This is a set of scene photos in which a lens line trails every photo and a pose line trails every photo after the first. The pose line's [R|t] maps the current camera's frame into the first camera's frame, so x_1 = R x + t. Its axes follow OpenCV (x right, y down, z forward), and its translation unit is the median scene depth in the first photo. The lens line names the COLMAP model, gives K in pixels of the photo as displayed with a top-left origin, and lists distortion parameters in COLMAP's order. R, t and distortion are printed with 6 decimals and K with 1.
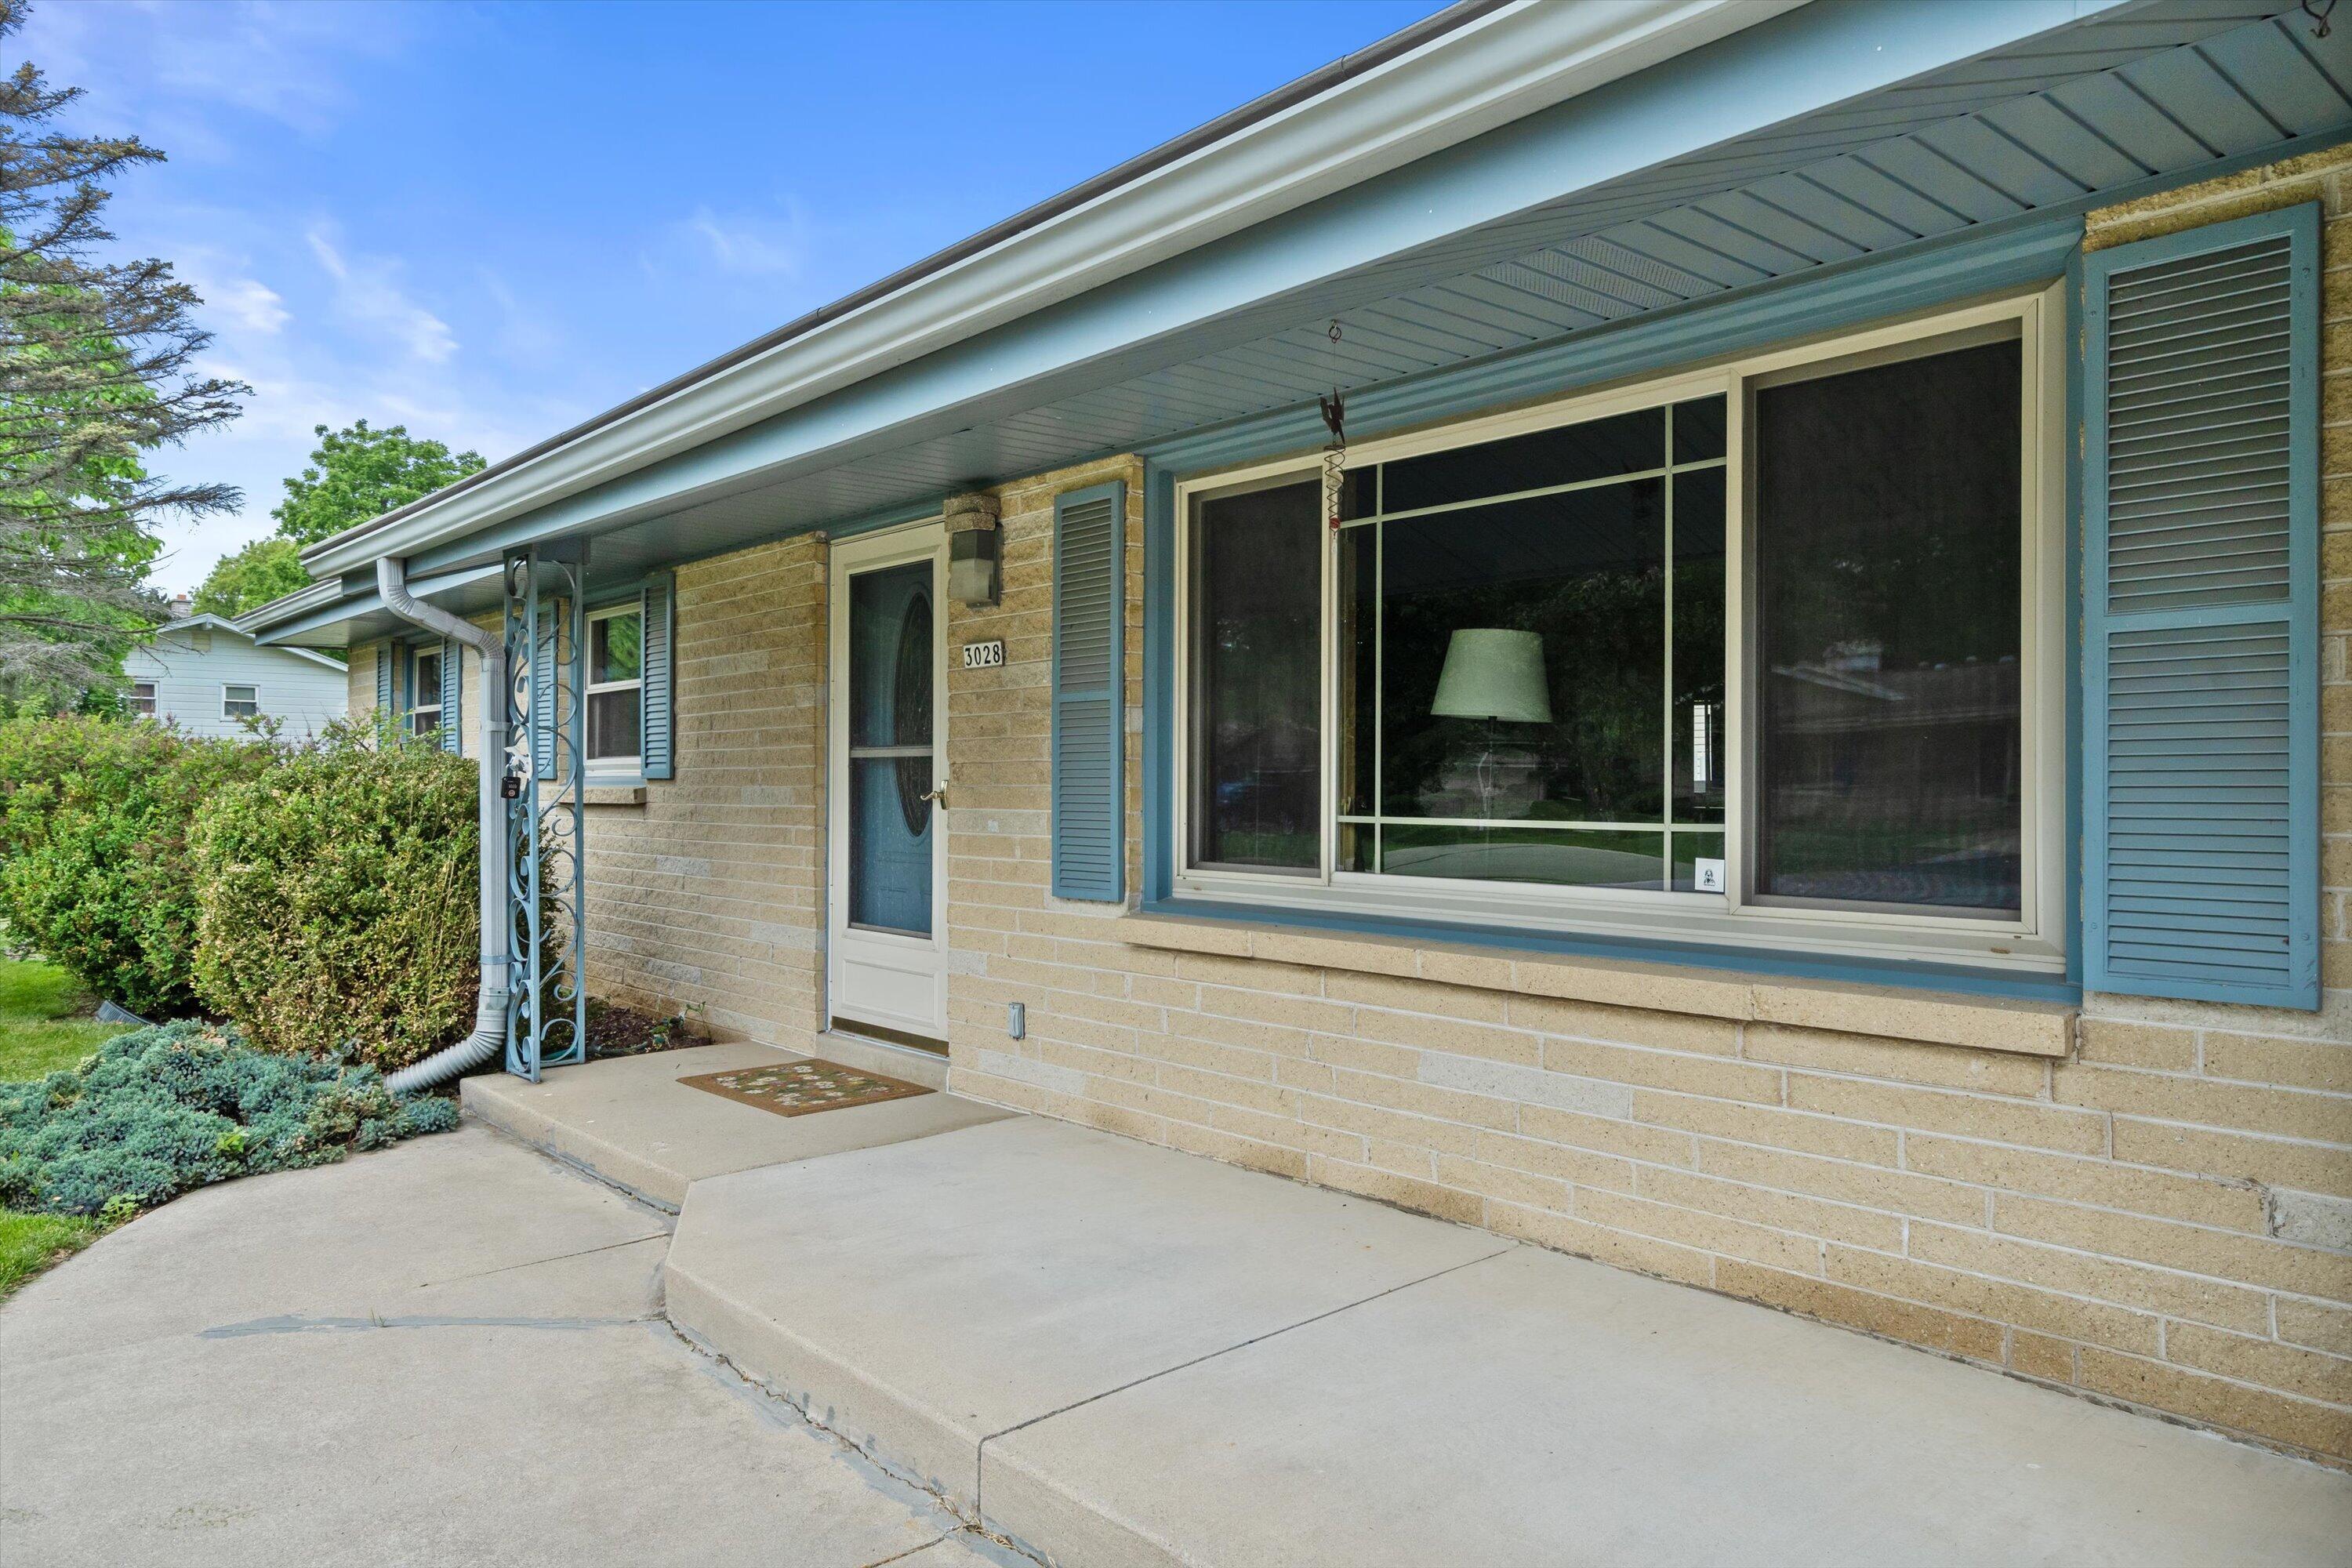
lens RADIAL K [[1543.3, 0, 1191.3], [0, 1543.3, 781.8], [0, 0, 1]] dist [-0.051964, 0.027876]
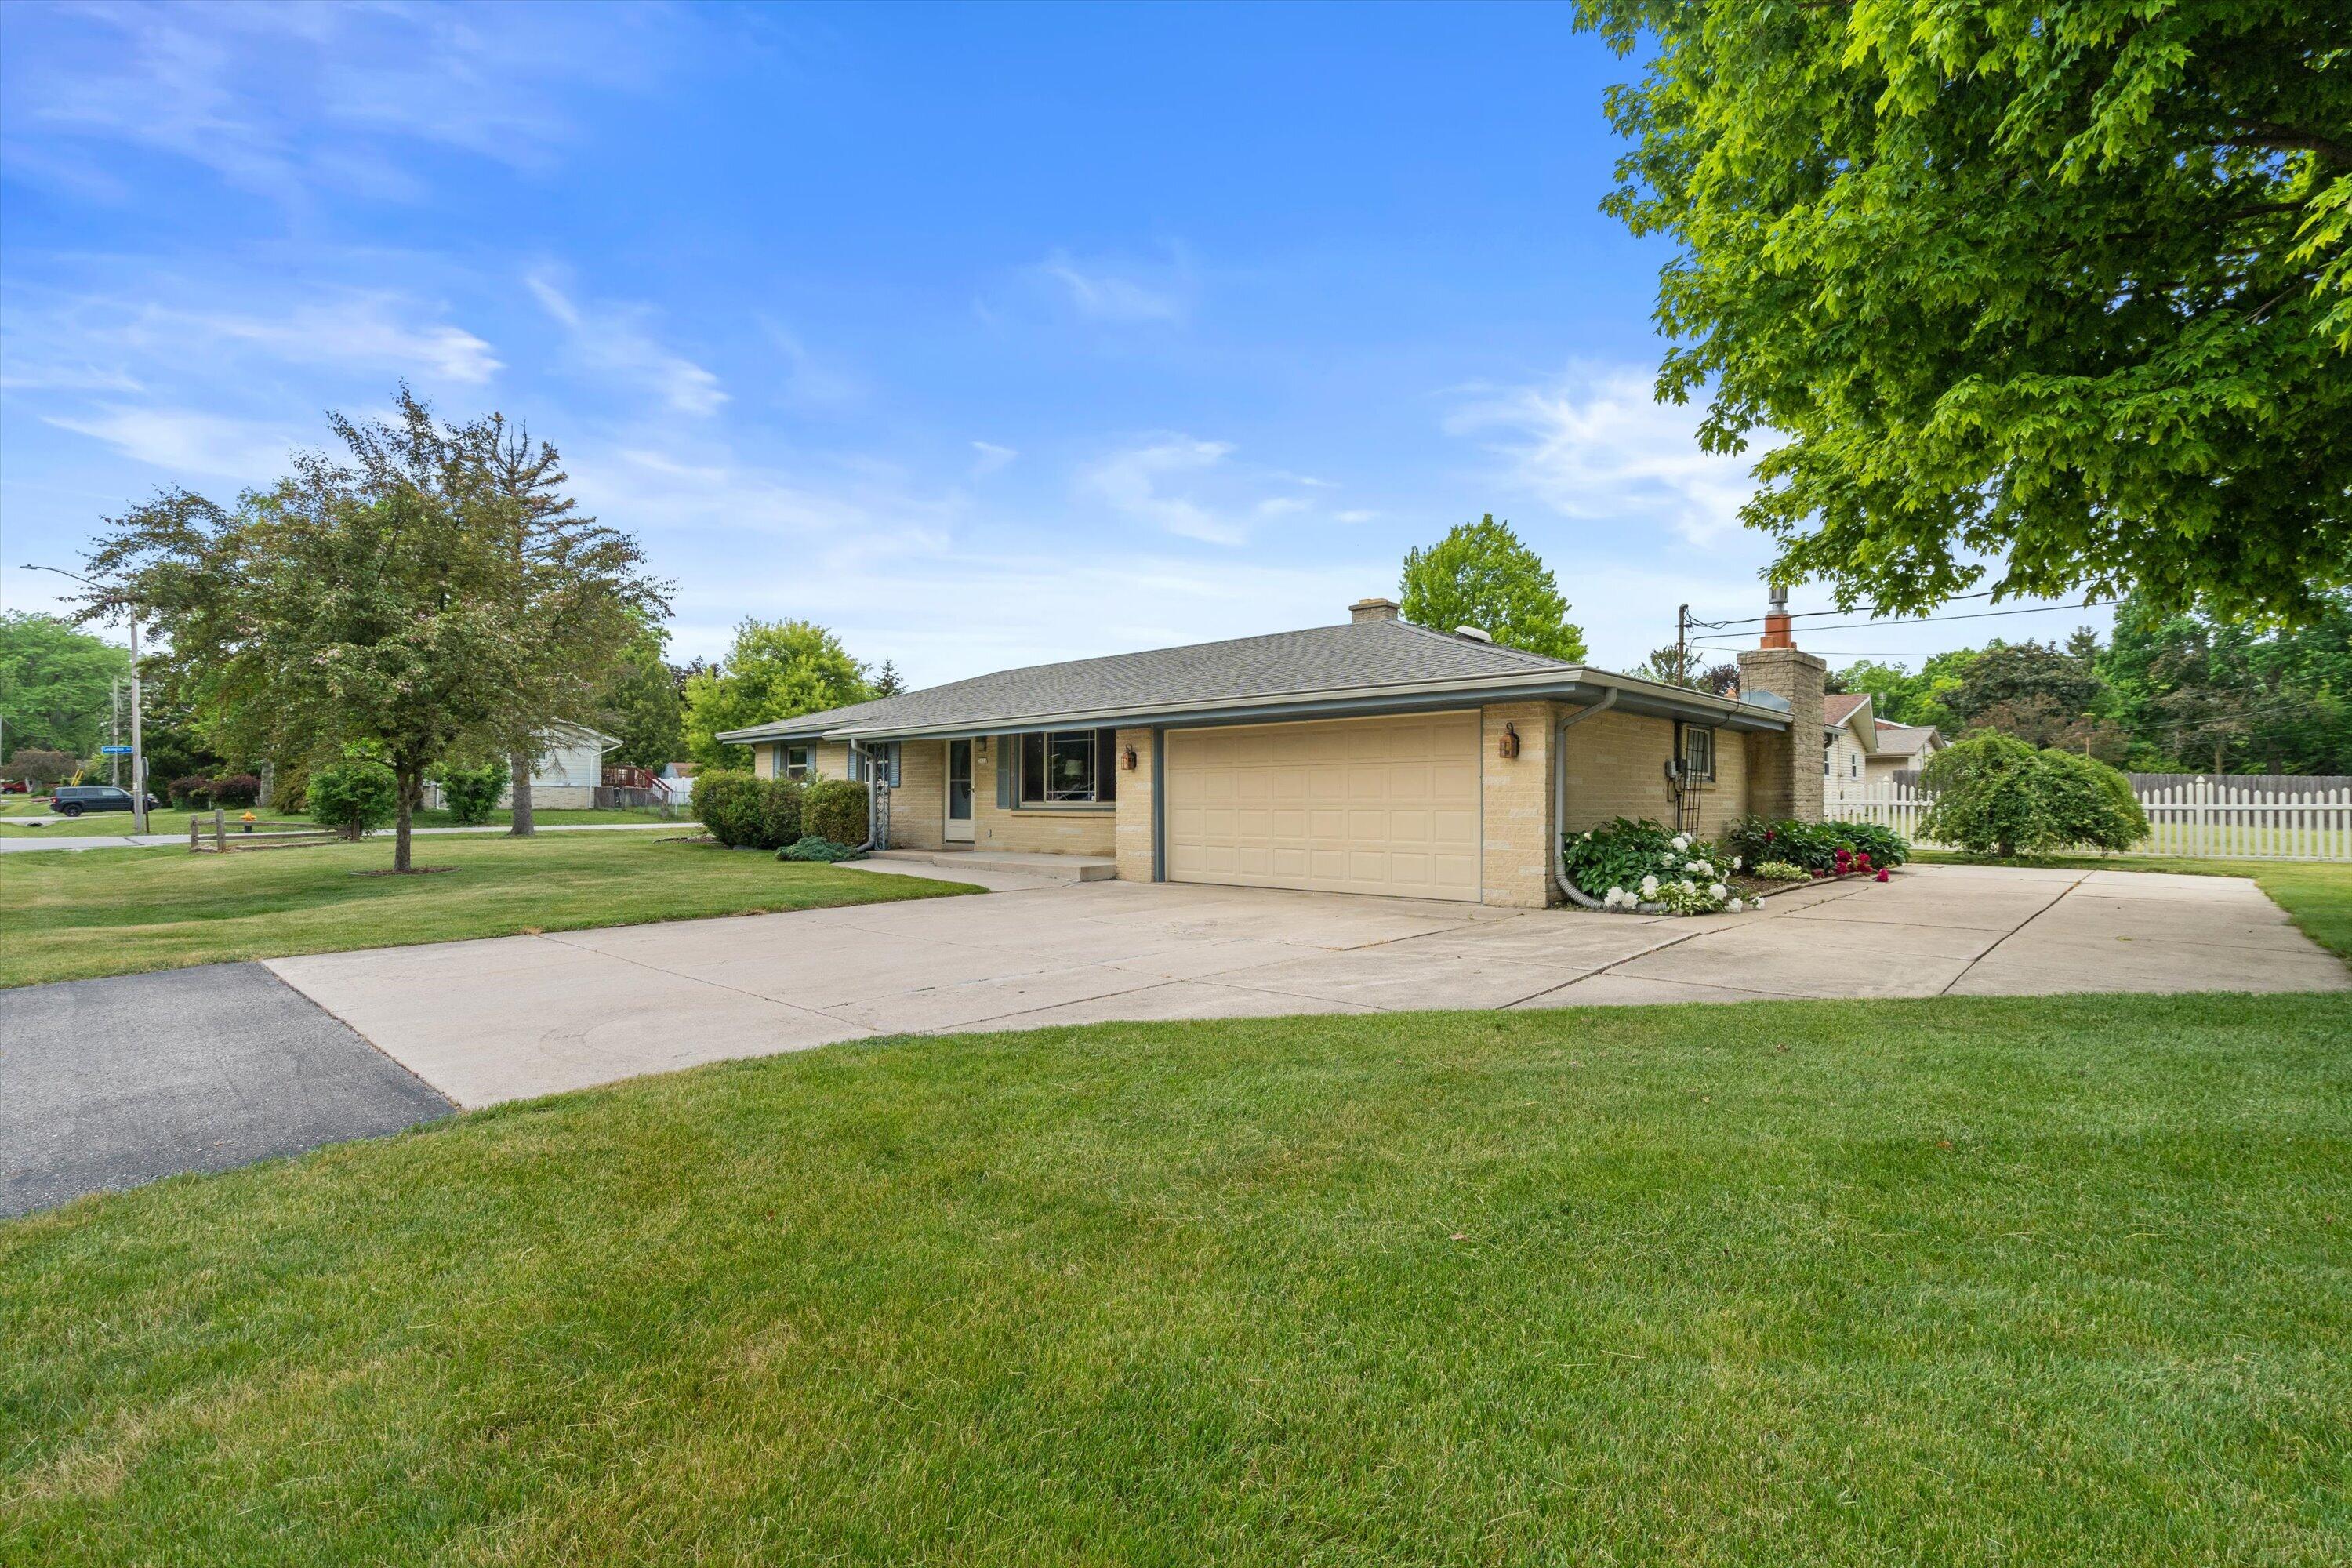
lens RADIAL K [[1077.7, 0, 1172.7], [0, 1077.7, 807.2], [0, 0, 1]] dist [-0.003681, 0.001887]
pose [[0.996064, -0.000004, 0.088633, 0.174608], [-0.000659, 0.999972, 0.007458, 0.042245], [-0.088631, -0.007487, 0.996036, -2.596425]]
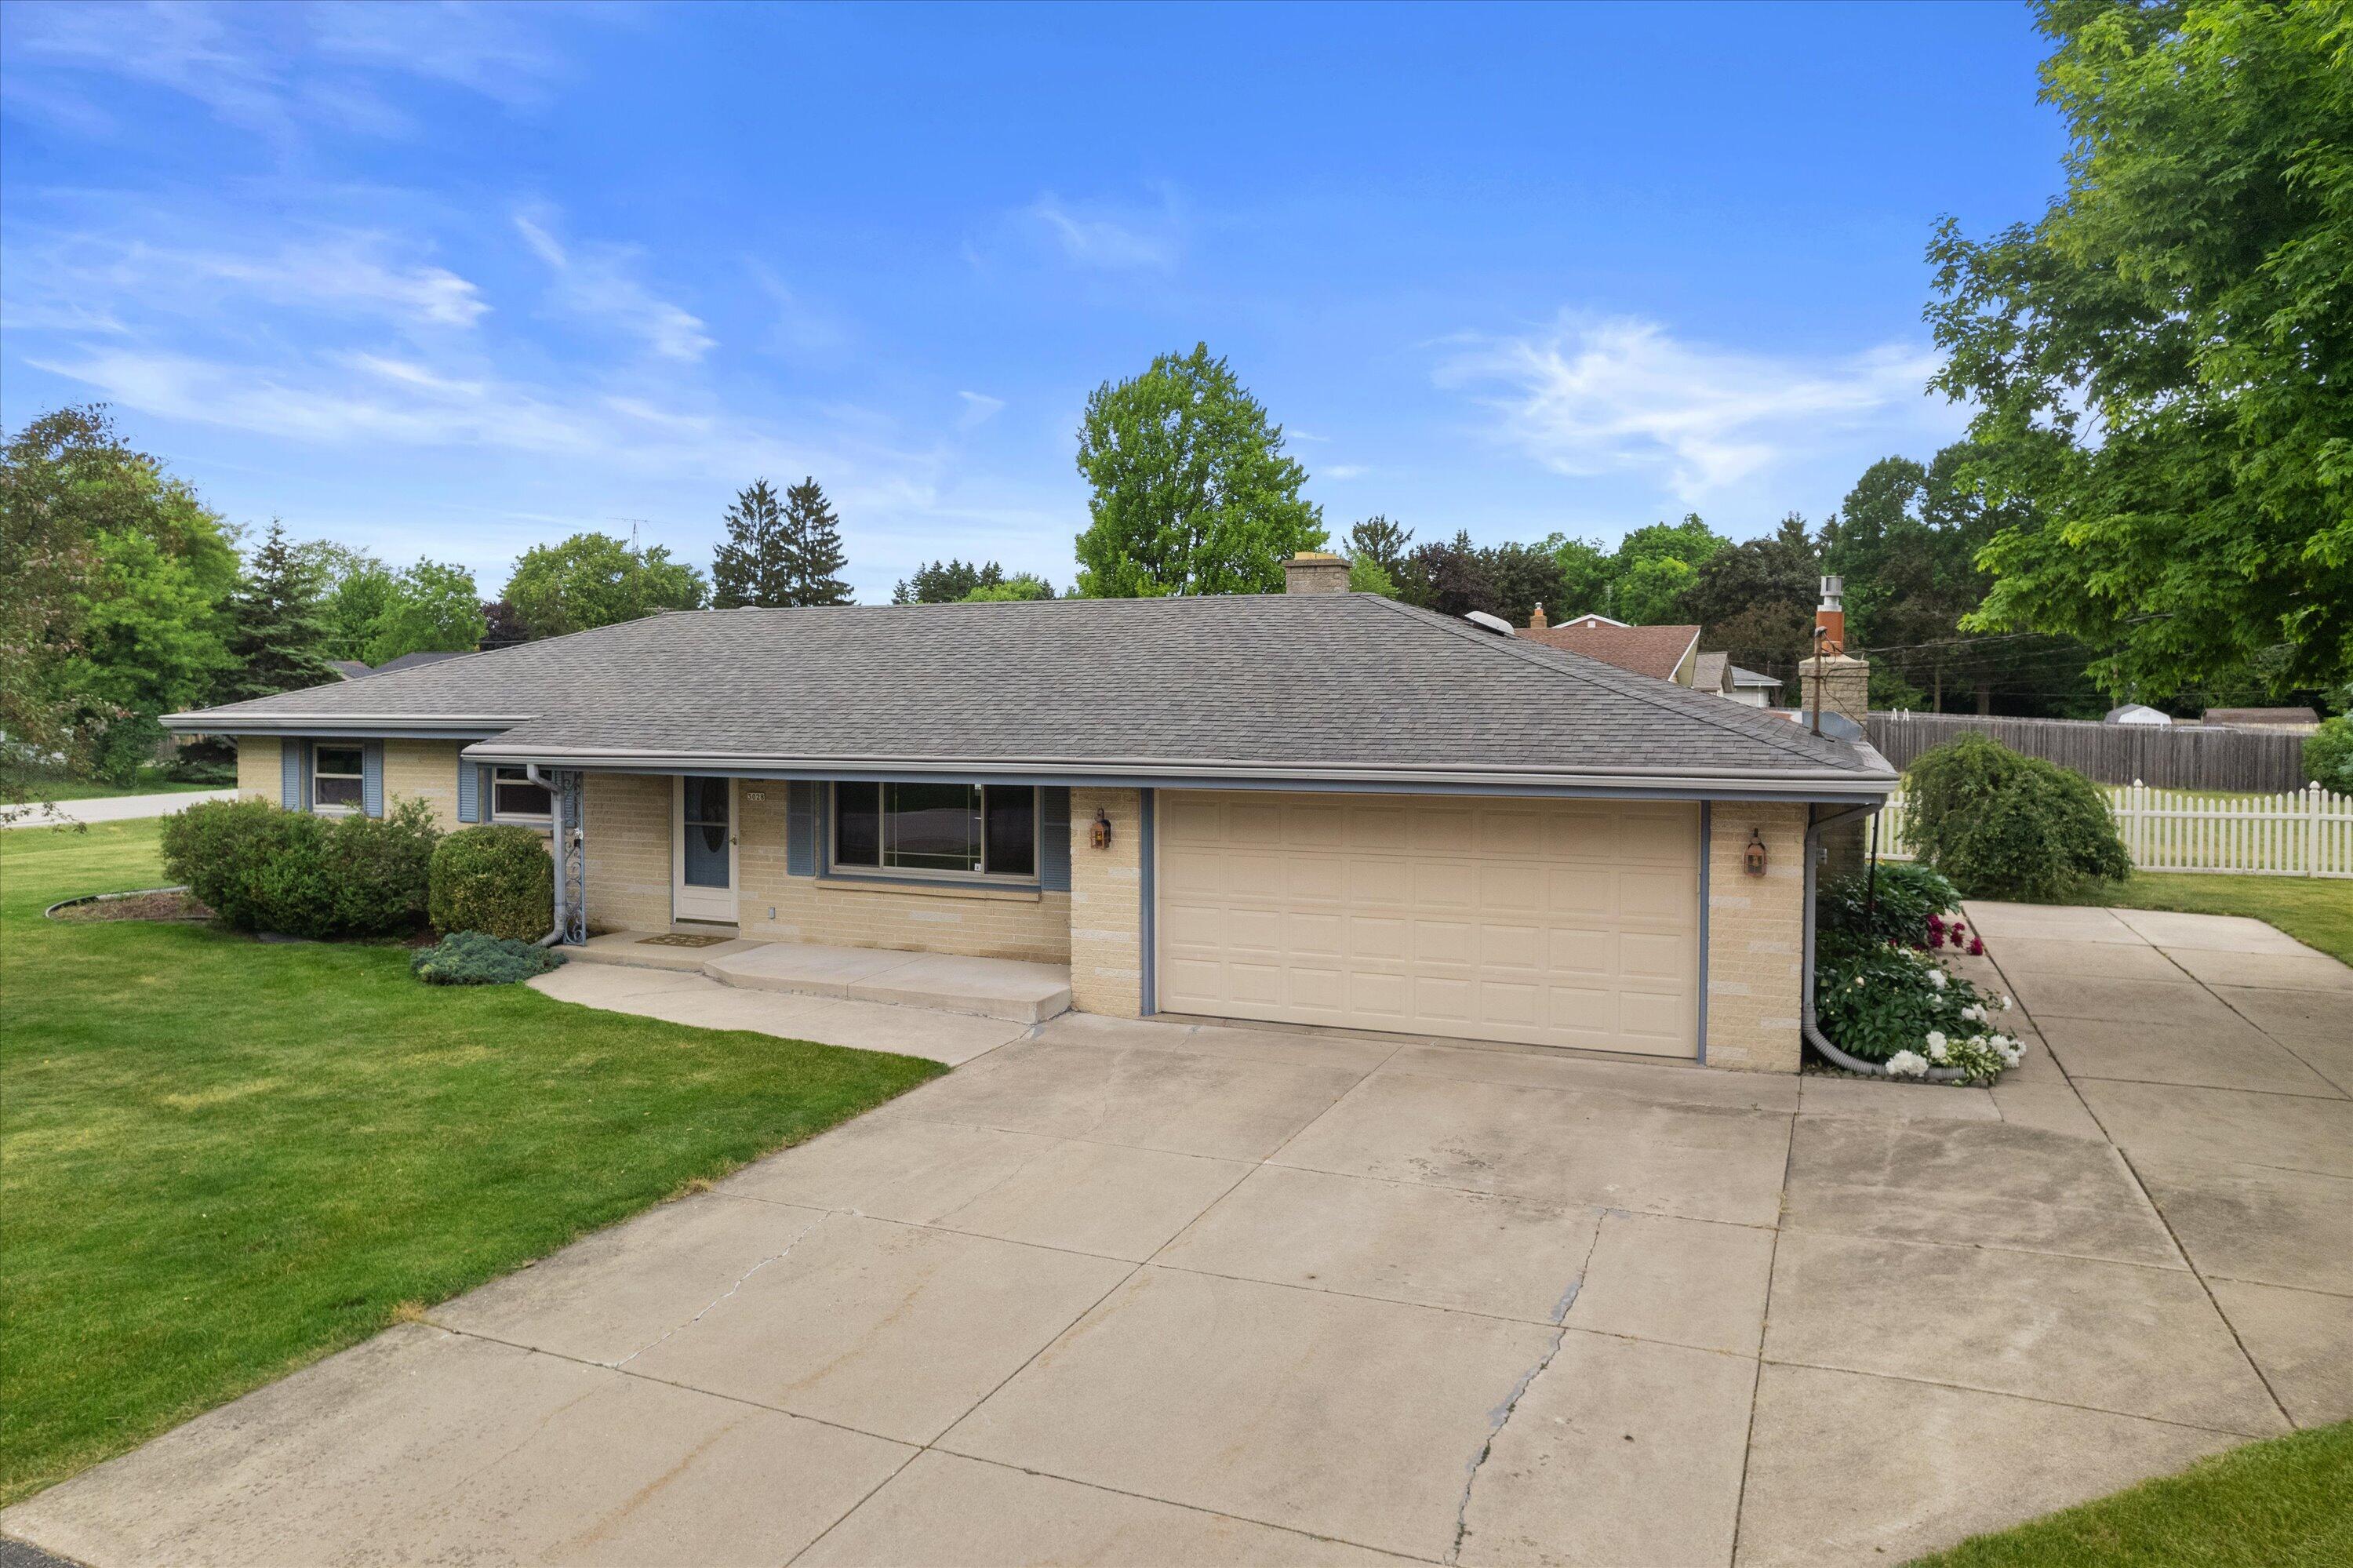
lens RADIAL K [[1544.0, 0, 1173.3], [0, 1544.0, 761.6], [0, 0, 1]] dist [-0.051964, 0.027876]
pose [[0.906938, -0.015954, 0.420962, -0.694148], [-0.003071, 0.999006, 0.044477, -0.301250], [-0.421253, -0.041631, 0.905987, -2.218895]]
